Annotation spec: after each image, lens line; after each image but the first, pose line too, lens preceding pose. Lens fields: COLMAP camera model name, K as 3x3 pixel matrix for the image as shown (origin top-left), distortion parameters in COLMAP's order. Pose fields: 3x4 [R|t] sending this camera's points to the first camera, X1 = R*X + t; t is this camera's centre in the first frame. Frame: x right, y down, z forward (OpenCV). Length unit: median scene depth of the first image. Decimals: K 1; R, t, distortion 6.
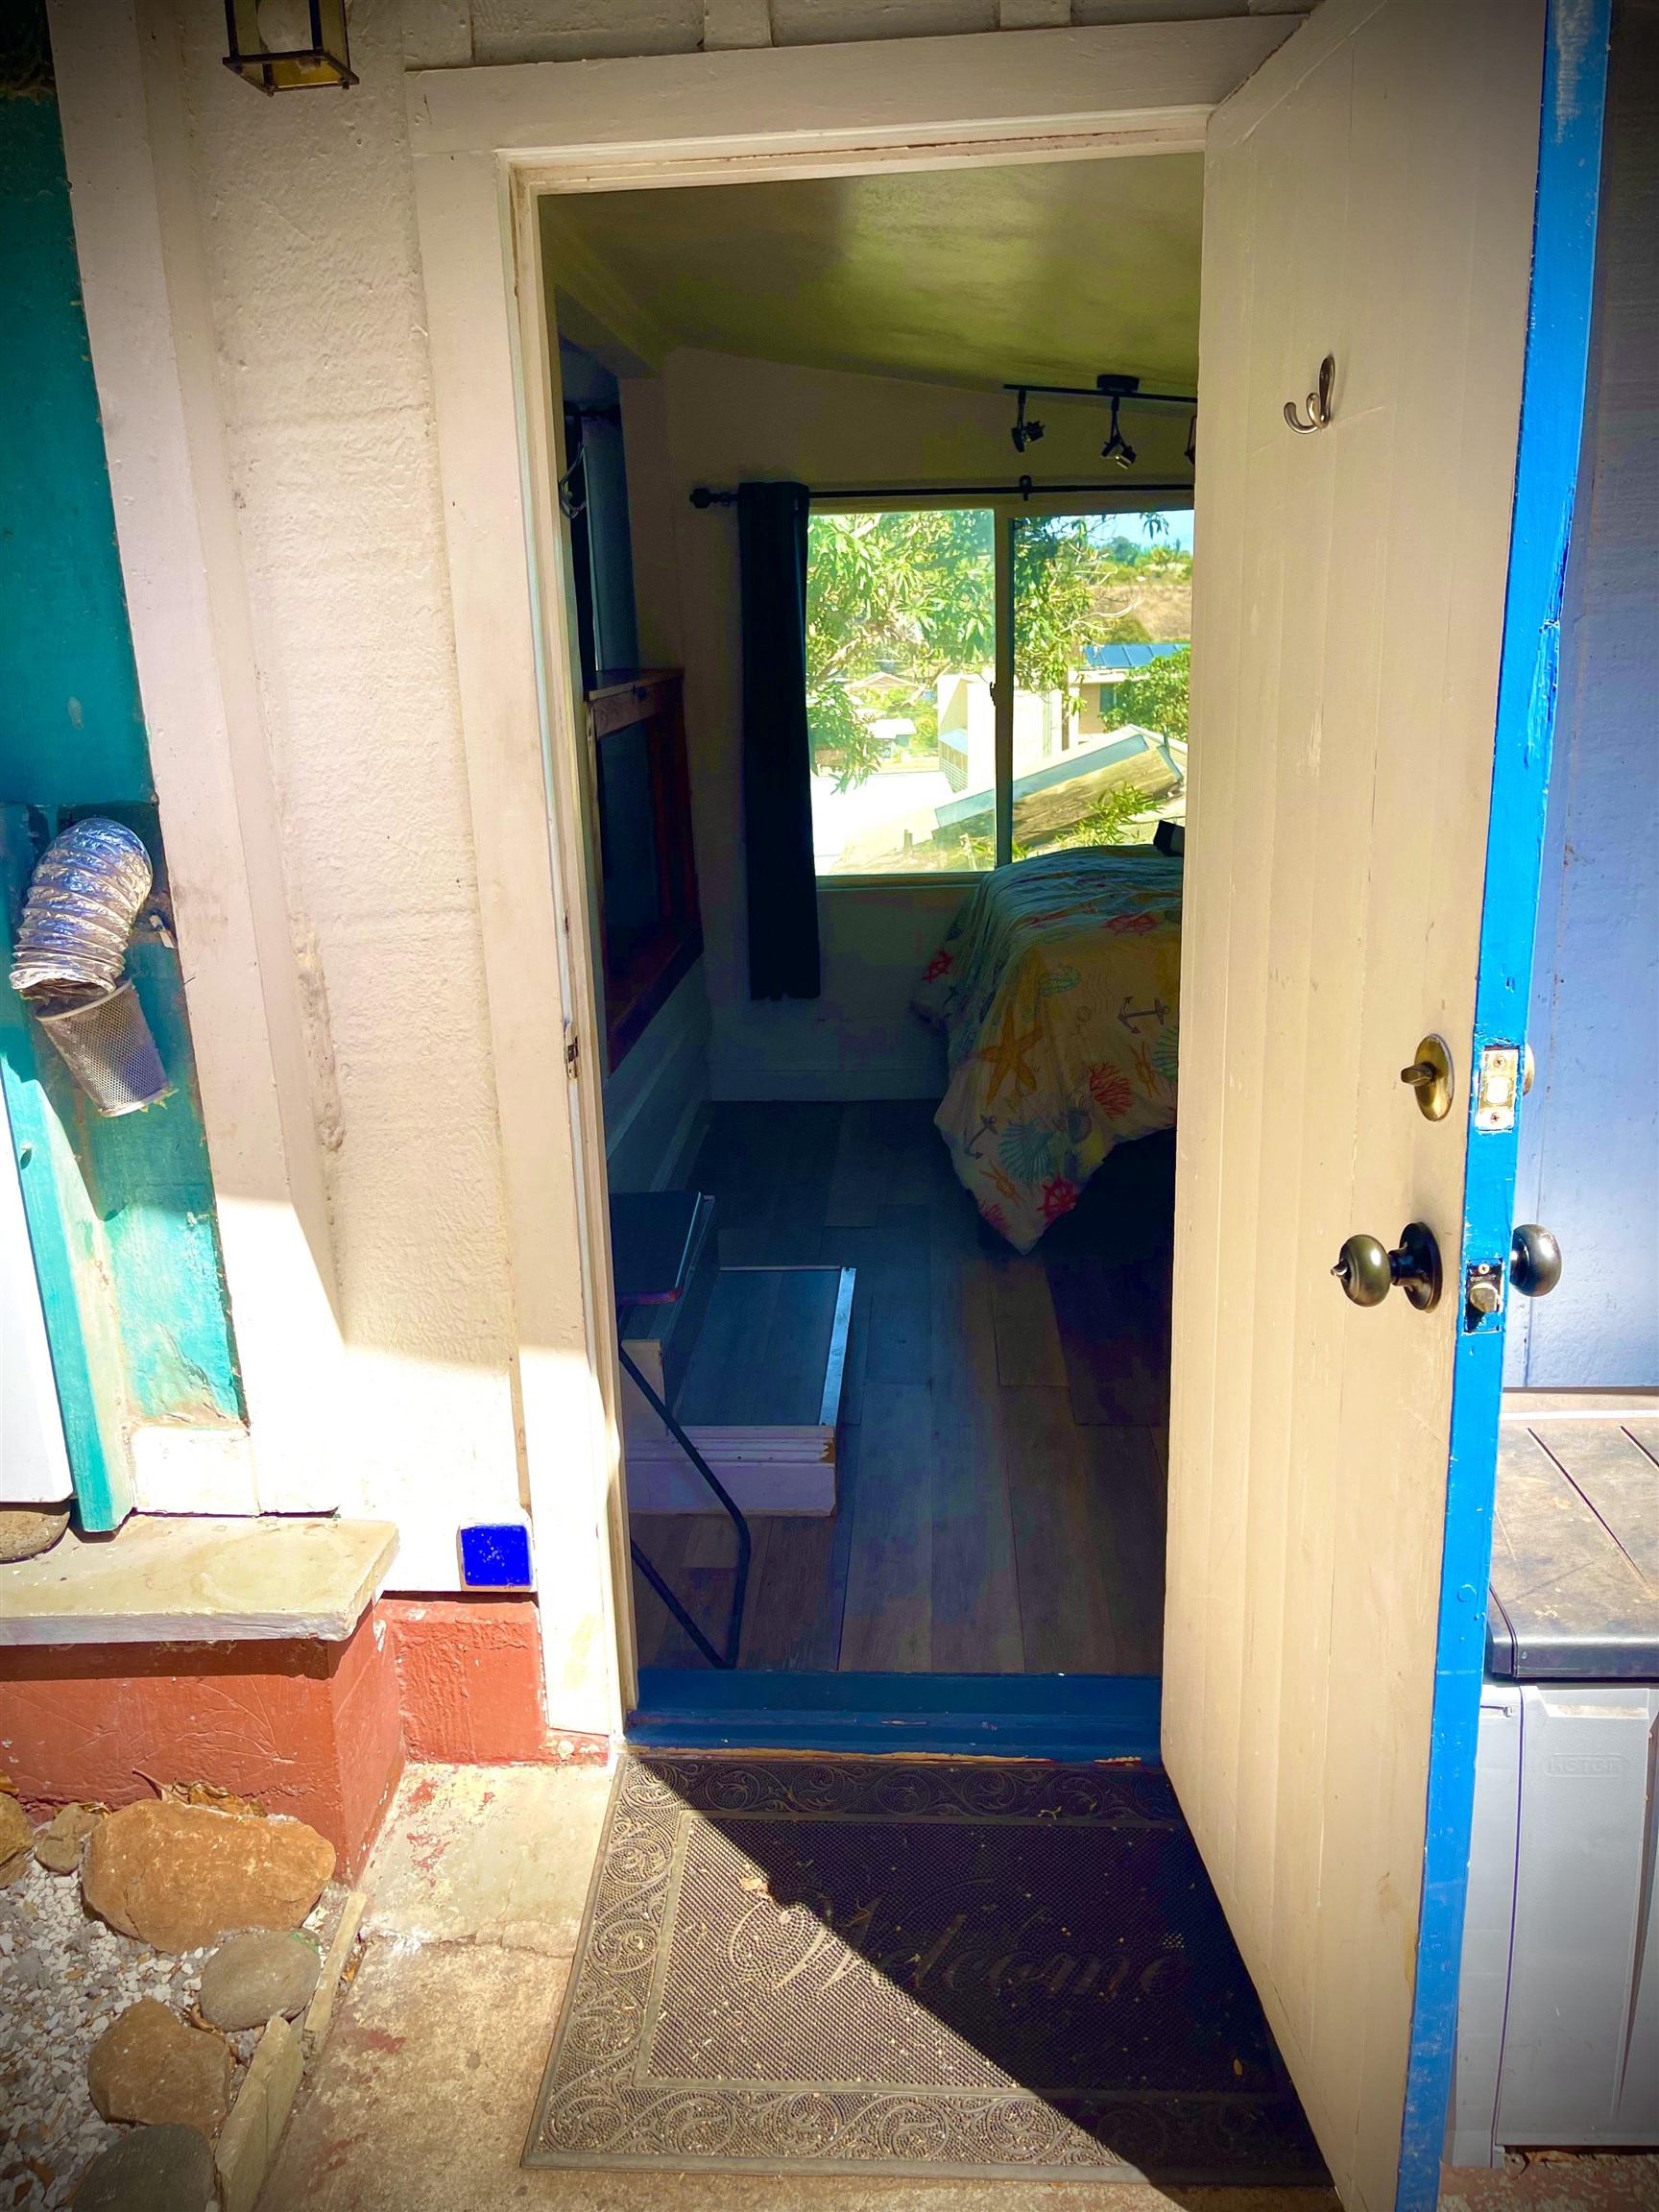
lens RADIAL K [[1694.0, 0, 821.0], [0, 1694.0, 1109.5], [0, 0, 1]] dist [0.028797, -0.012875]
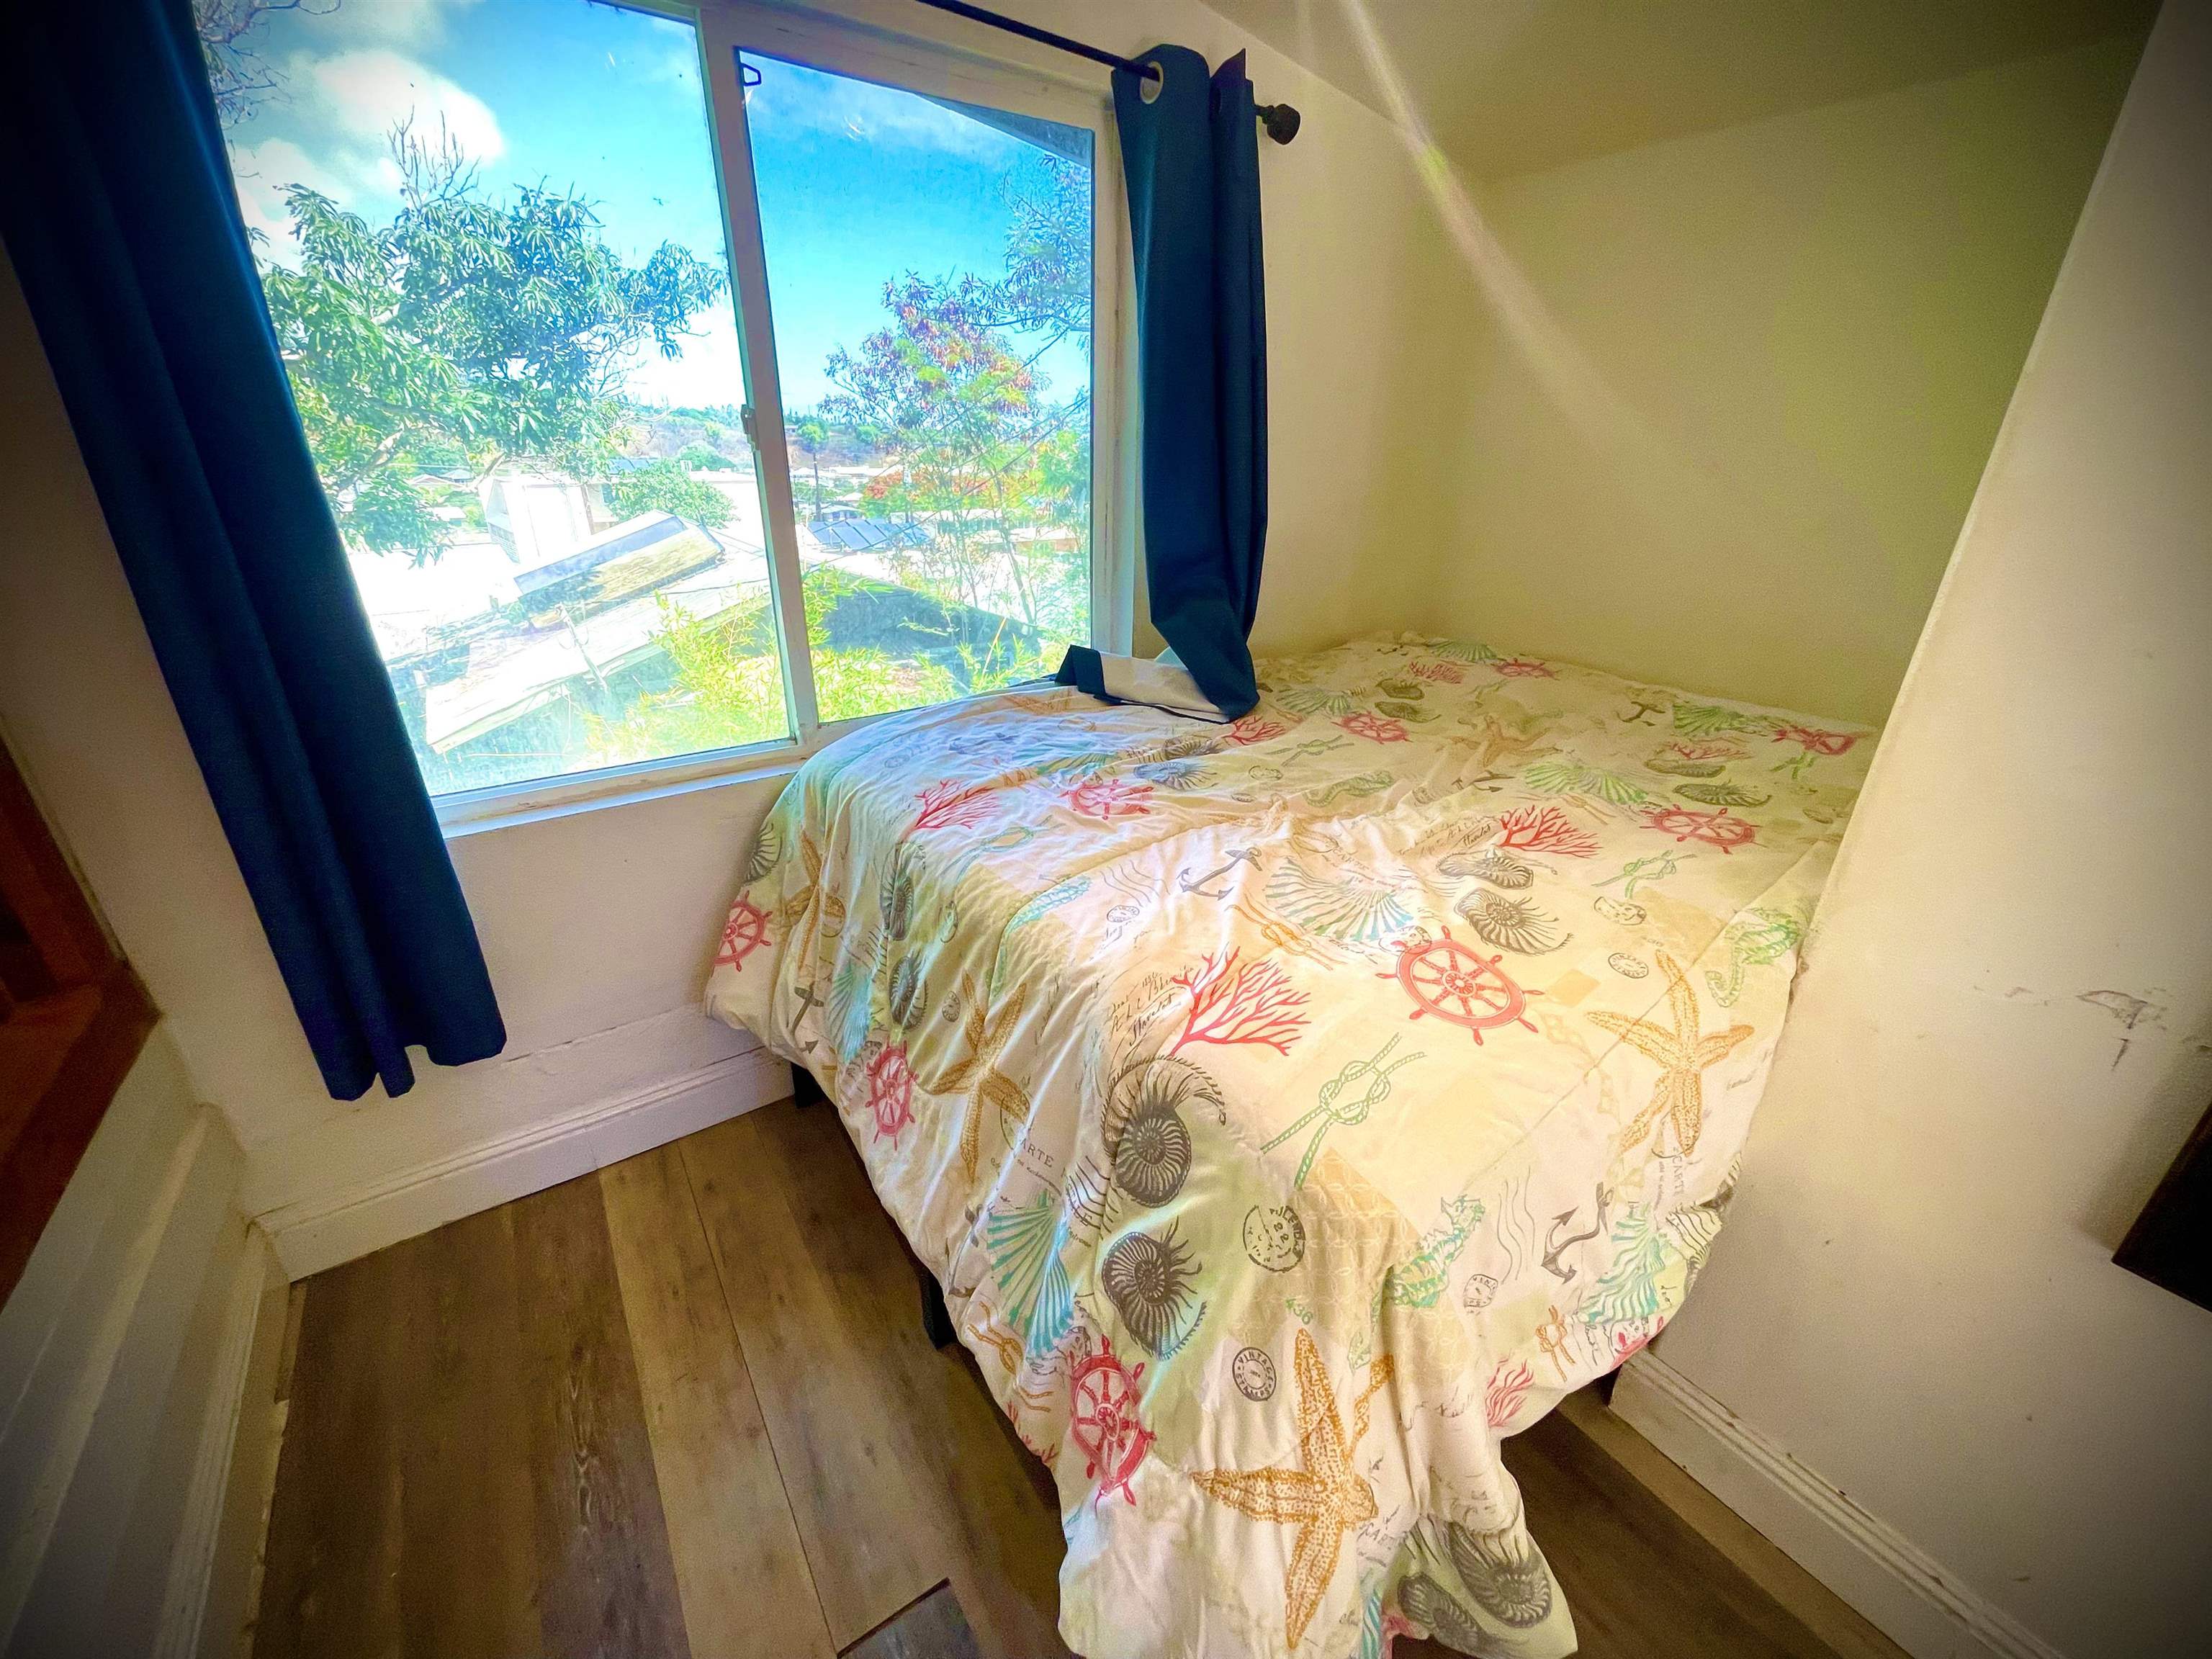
lens RADIAL K [[895.0, 0, 1119.9], [0, 895.0, 823.8], [0, 0, 1]] dist [-0.000358, 0.000855]
pose [[0.790381, -0.205361, 0.577170, 0.003755], [0.138901, 0.977677, 0.157653, -0.133927], [-0.596661, -0.044437, 0.801262, 0.623955]]
